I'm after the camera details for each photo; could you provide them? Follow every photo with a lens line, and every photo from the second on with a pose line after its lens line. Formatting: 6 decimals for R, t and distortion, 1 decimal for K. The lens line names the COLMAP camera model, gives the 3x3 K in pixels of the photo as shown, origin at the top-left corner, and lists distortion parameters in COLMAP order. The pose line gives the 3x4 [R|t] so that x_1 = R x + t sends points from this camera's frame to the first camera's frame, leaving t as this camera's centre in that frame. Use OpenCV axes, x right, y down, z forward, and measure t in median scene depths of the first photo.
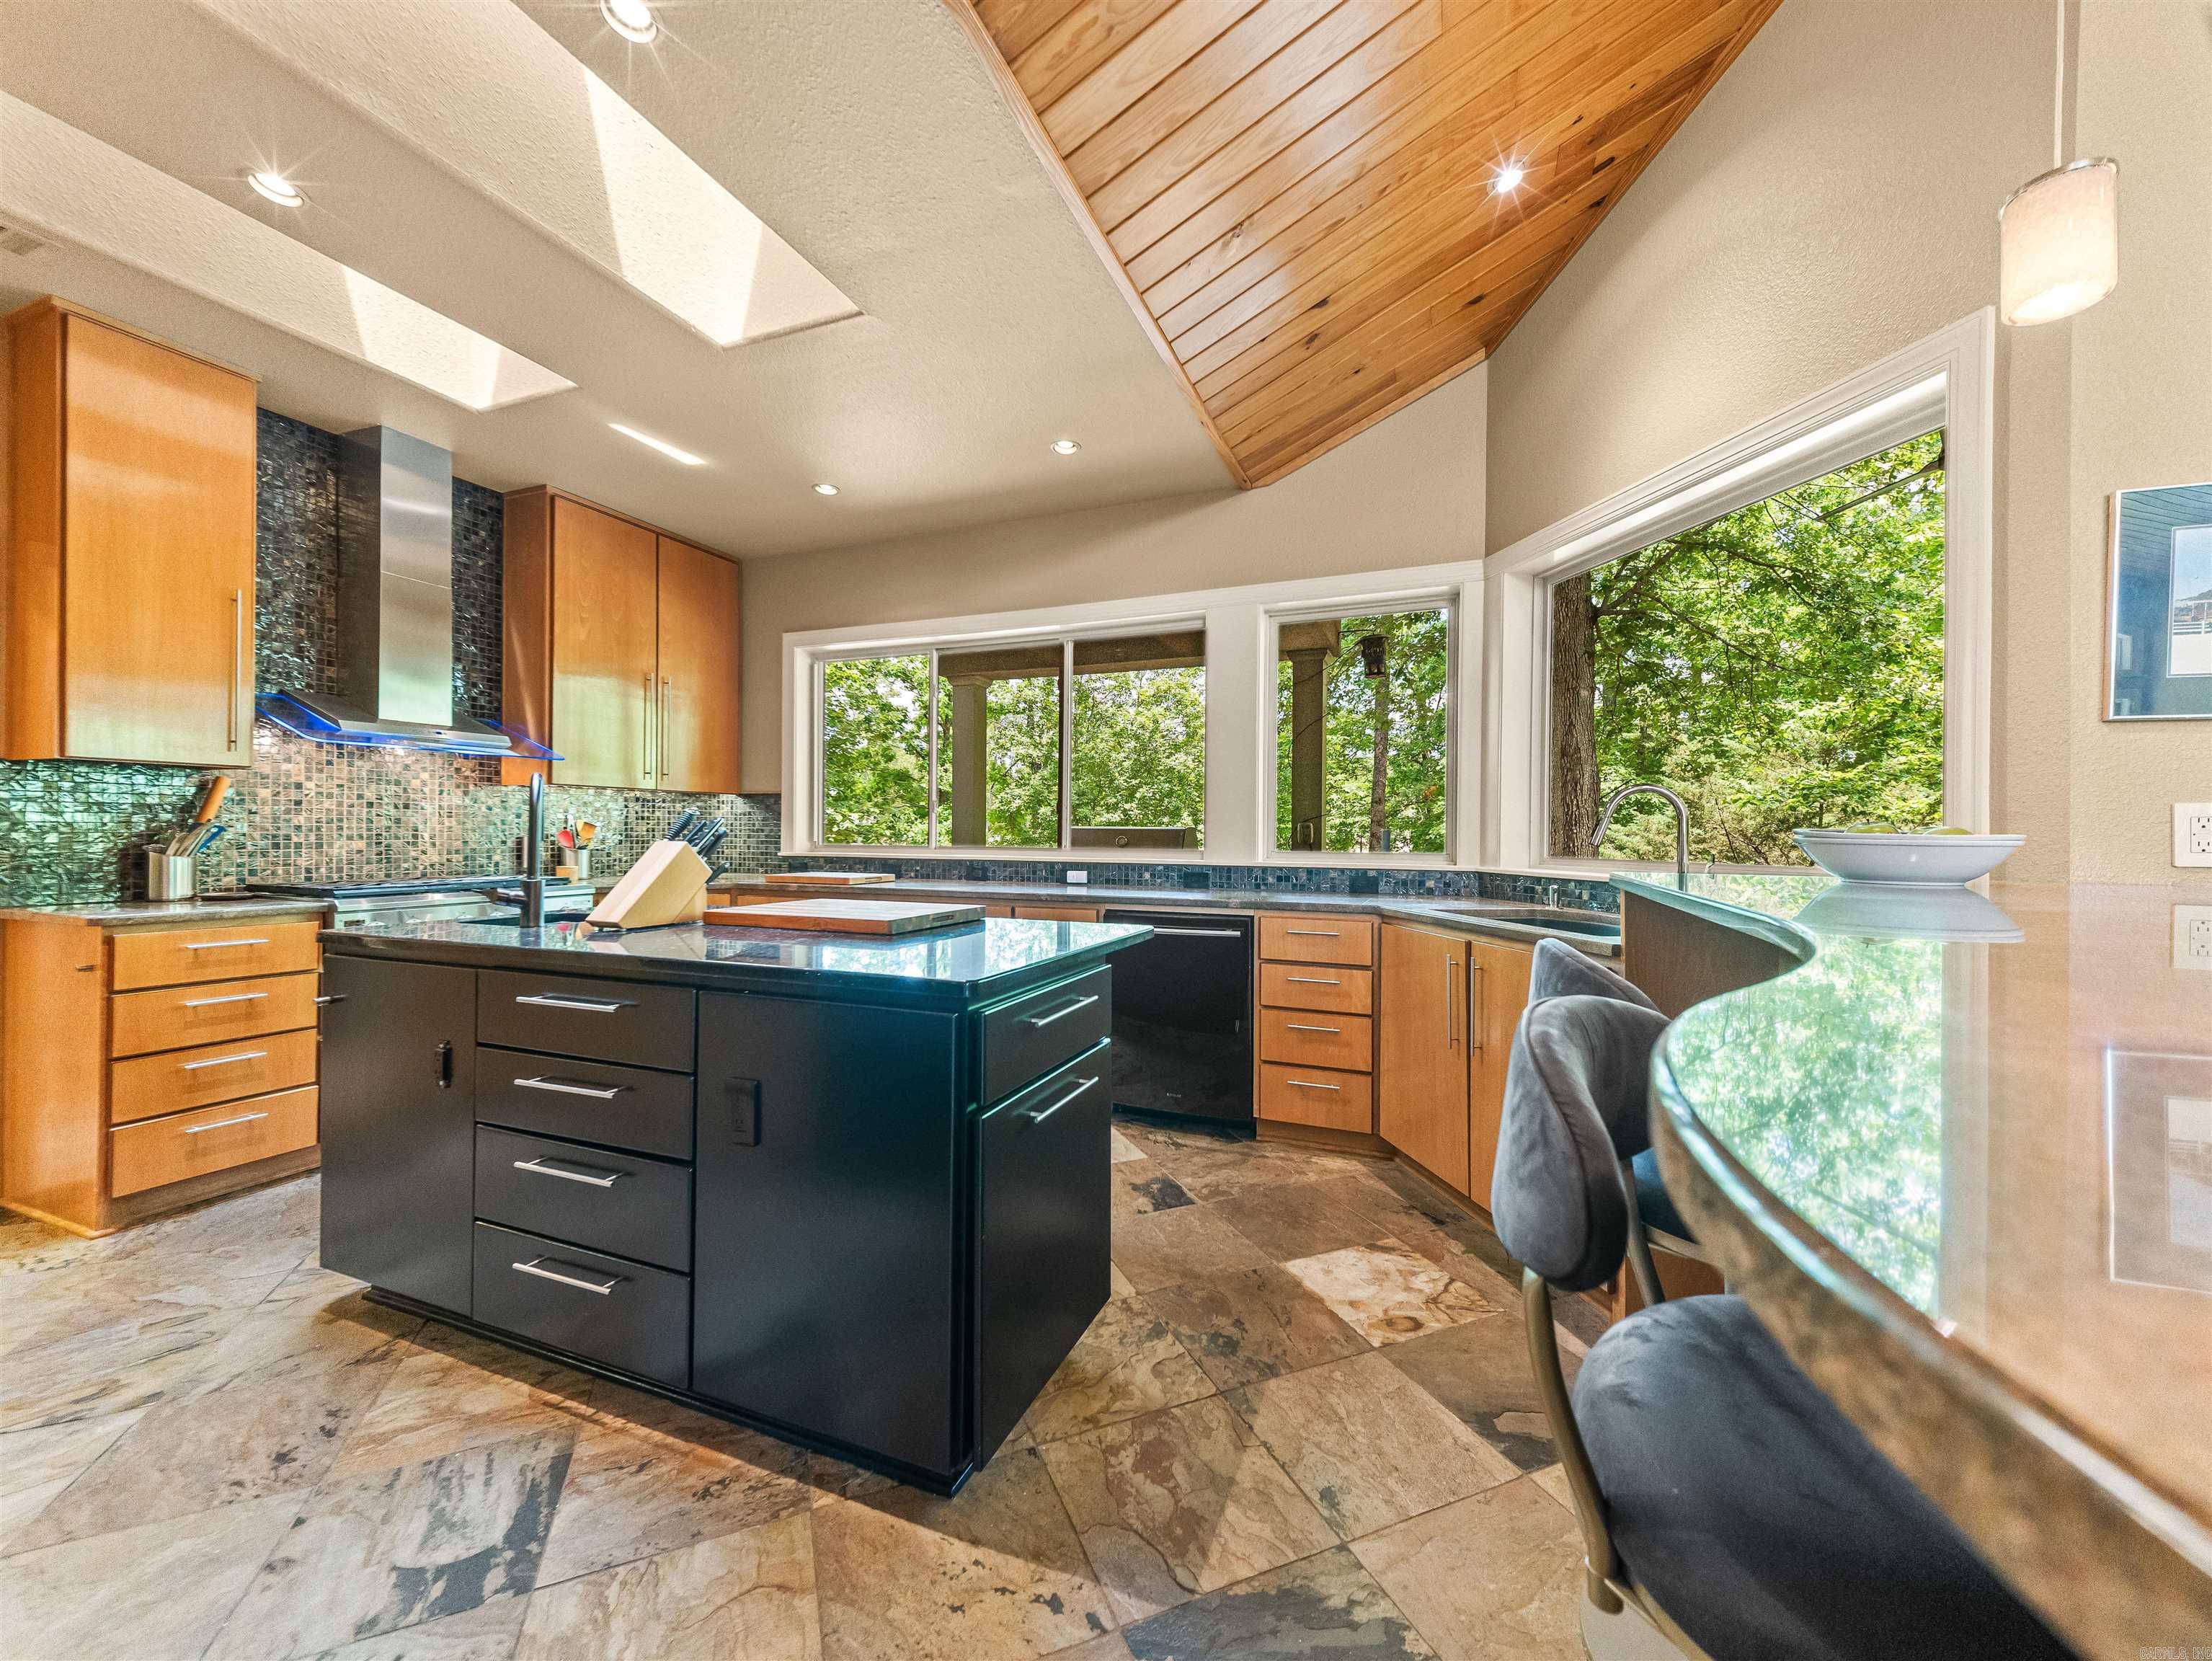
lens RADIAL K [[861.7, 0, 1107.3], [0, 861.7, 840.3], [0, 0, 1]] dist [0.039426, -0.012364]
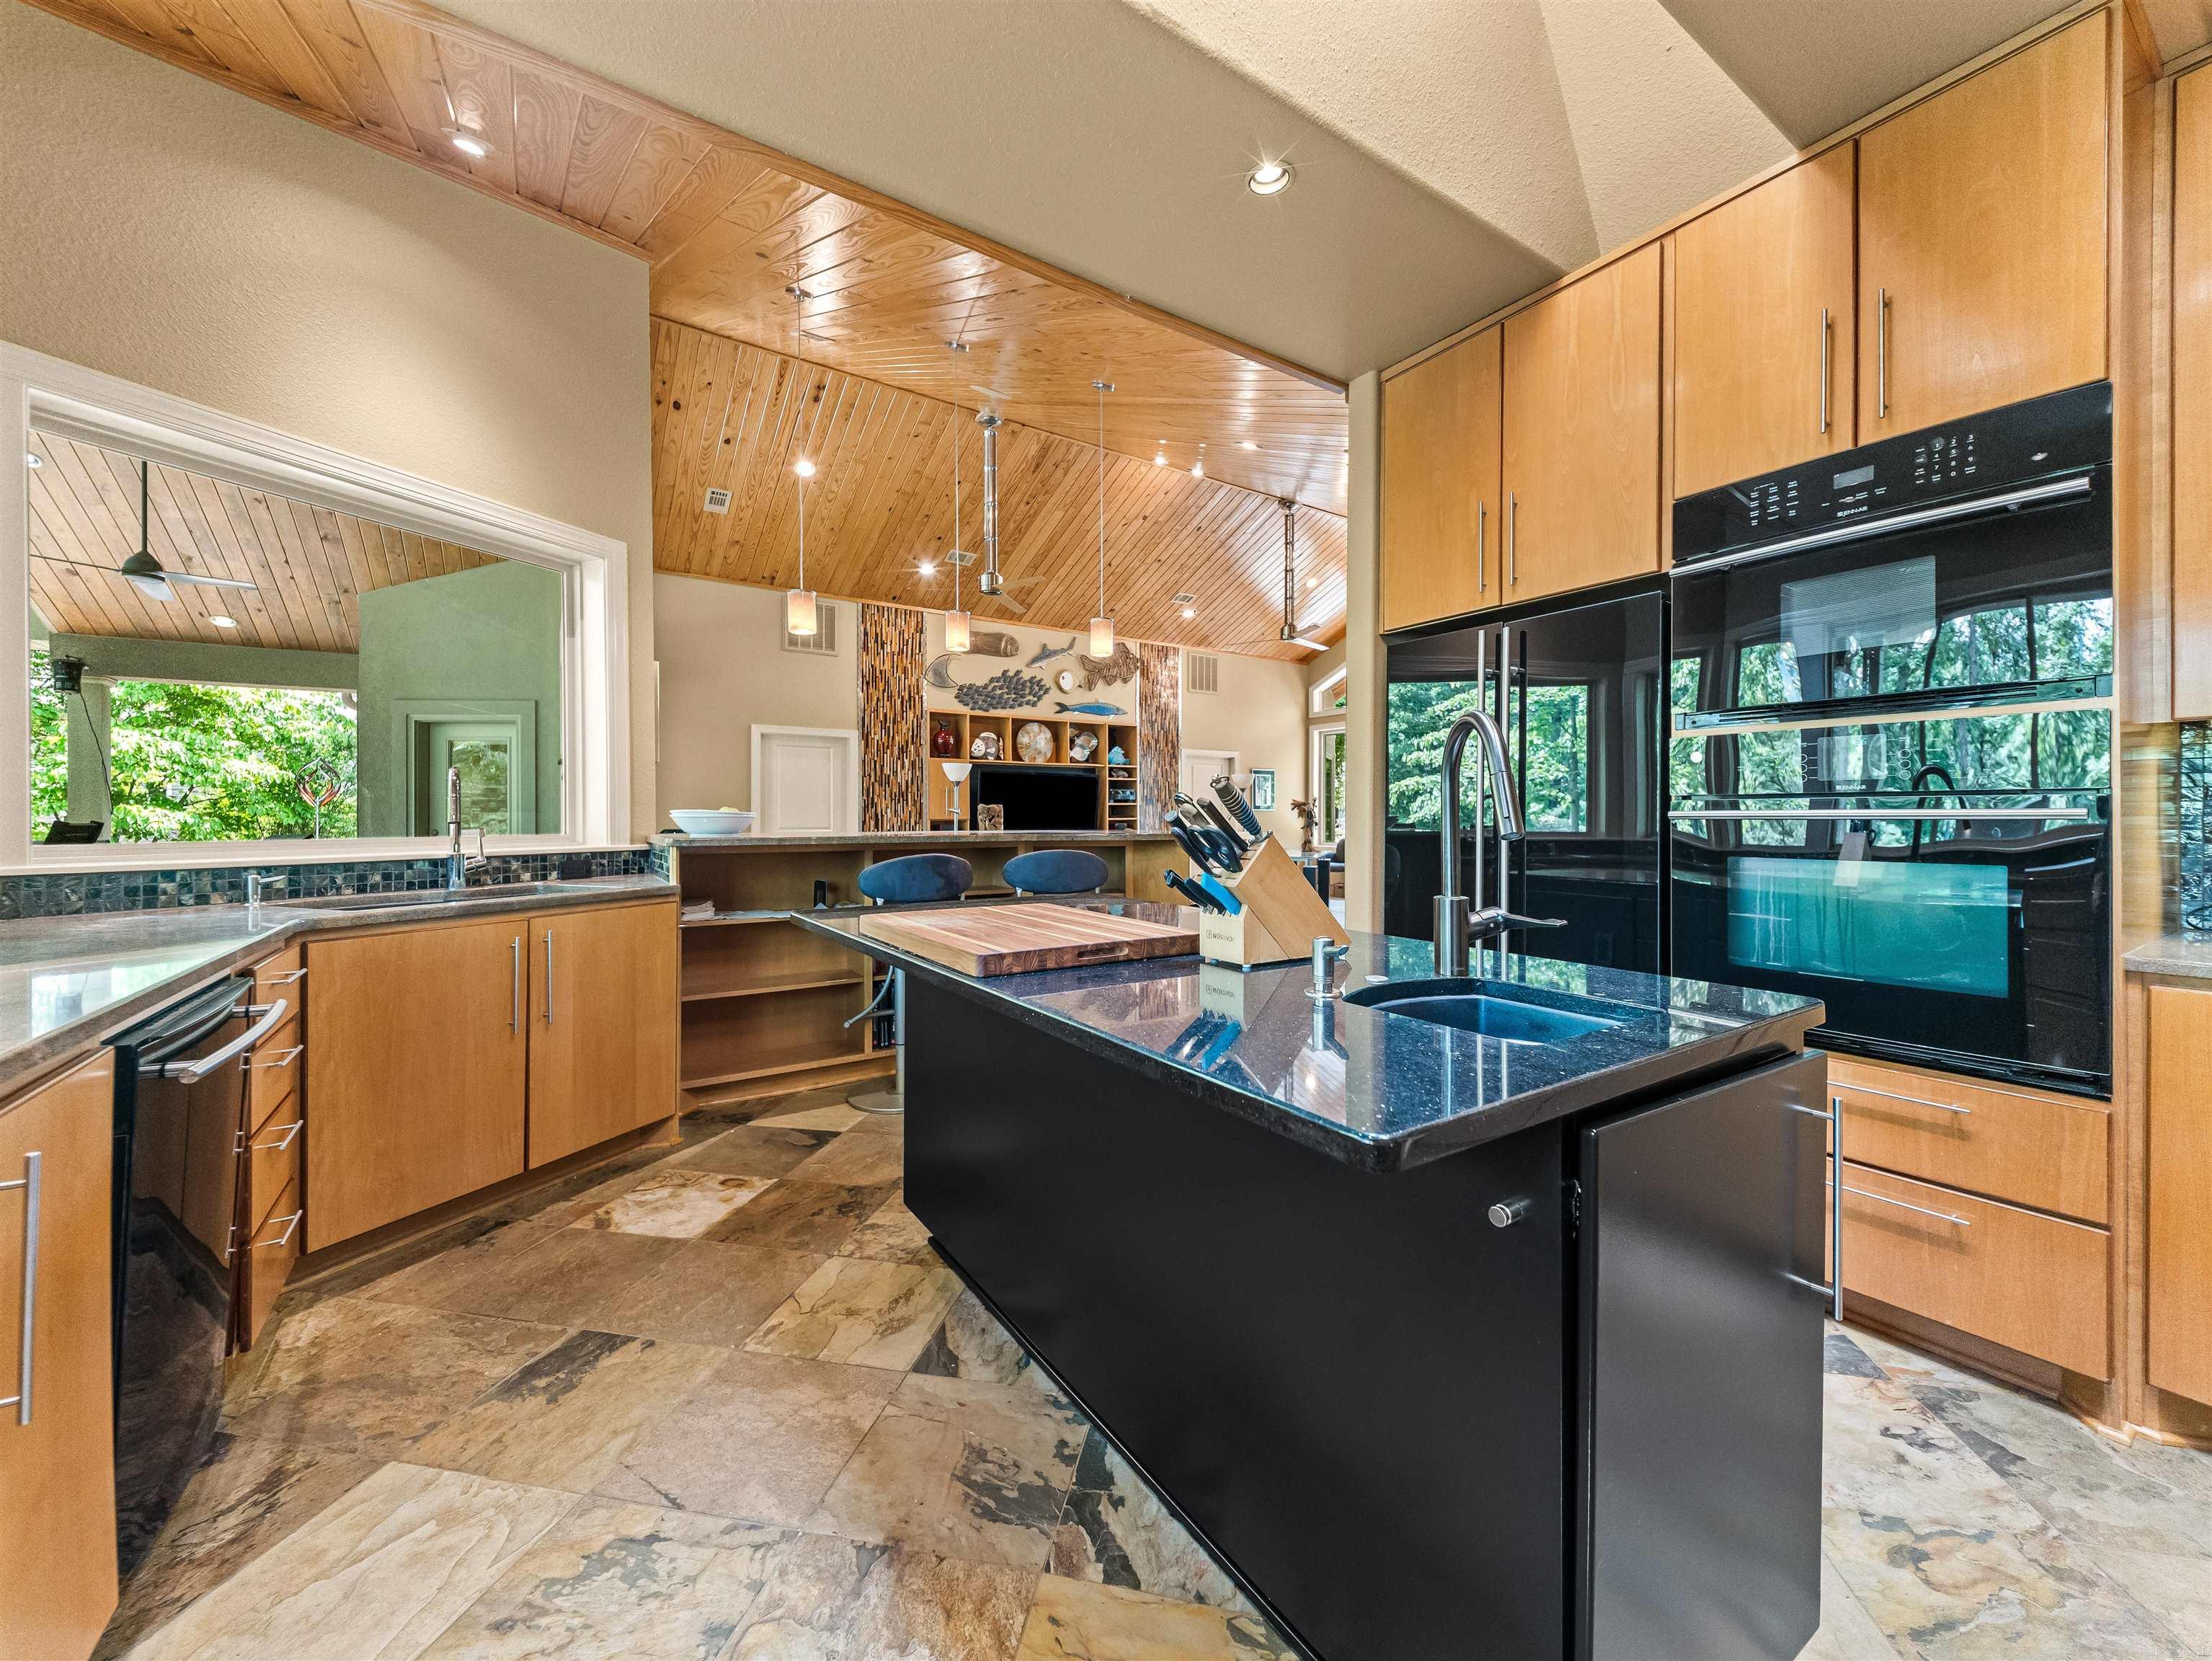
lens RADIAL K [[849.0, 0, 1107.6], [0, 849.0, 816.5], [0, 0, 1]] dist [0.040599, -0.015712]
pose [[-0.829723, -0.010937, 0.558068, -0.476758], [-0.003191, 0.999885, 0.014853, -0.014533], [-0.558166, 0.010543, -0.829663, 0.978470]]
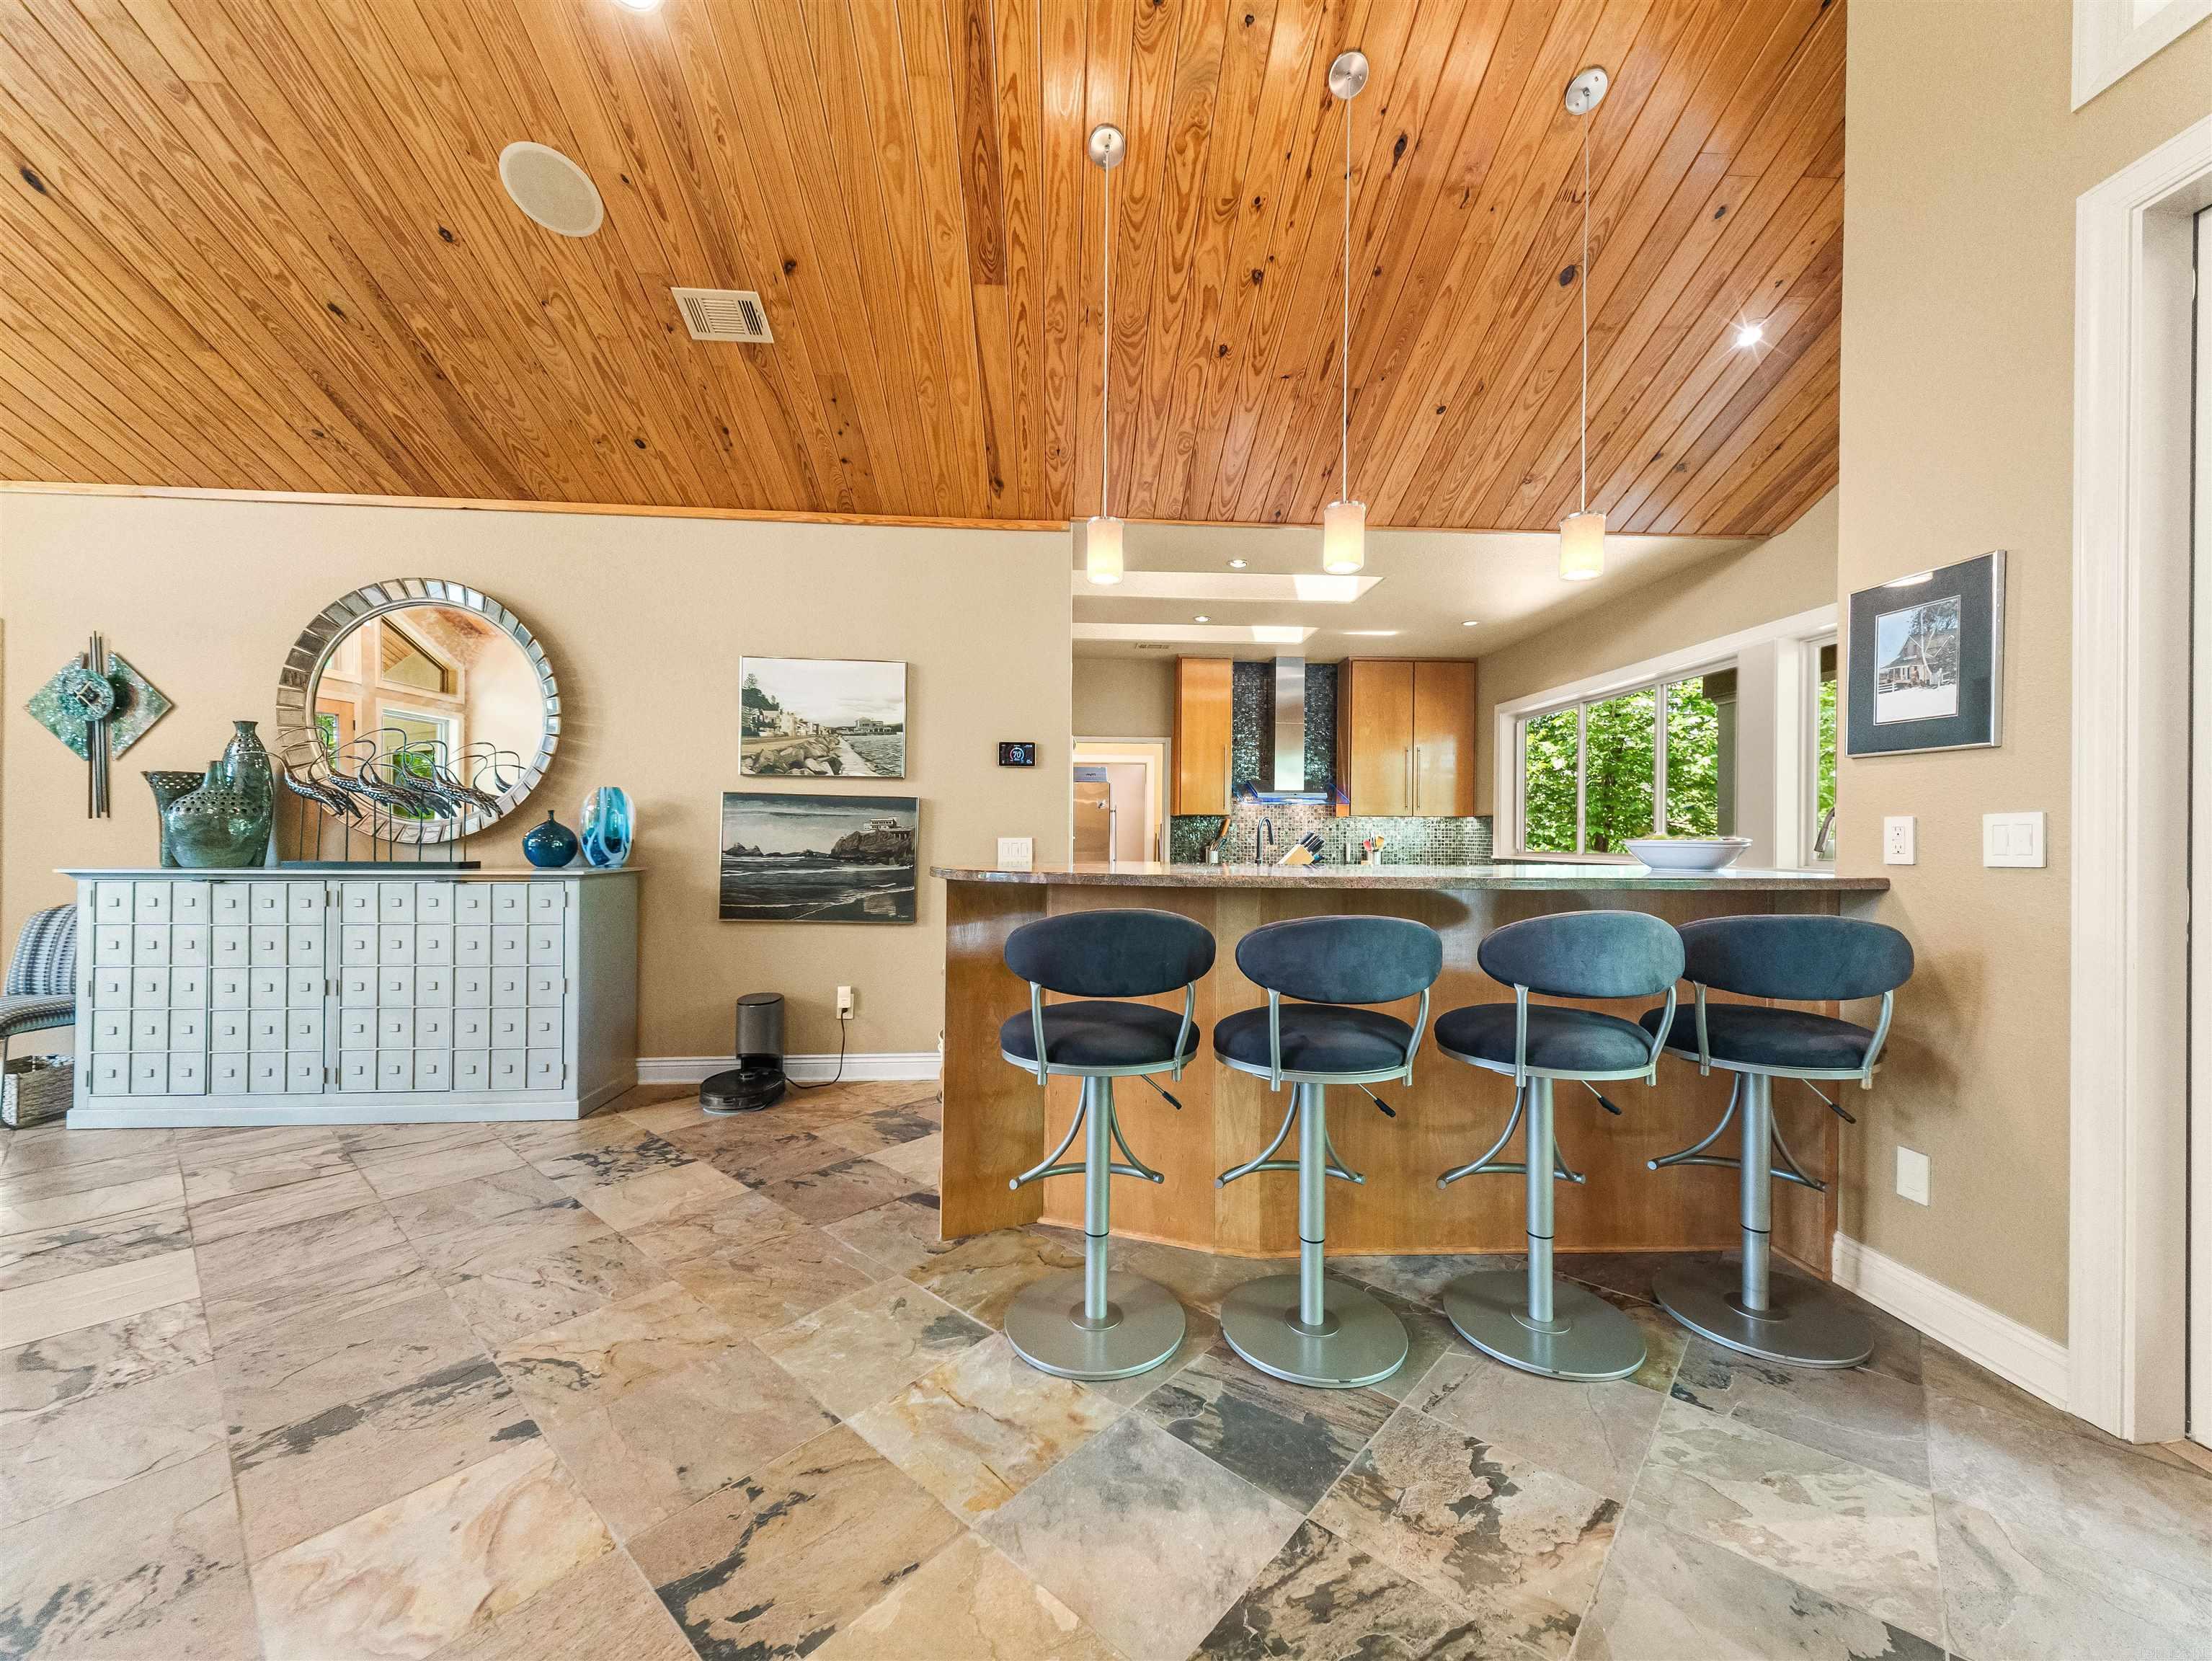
lens RADIAL K [[859.8, 0, 1097.9], [0, 859.8, 834.2], [0, 0, 1]] dist [0.035700, -0.009266]
pose [[0.440743, -0.008810, -0.897590, 0.851783], [-0.011955, 0.999806, -0.015684, 0.011892], [0.897553, 0.017644, 0.440552, -0.313773]]
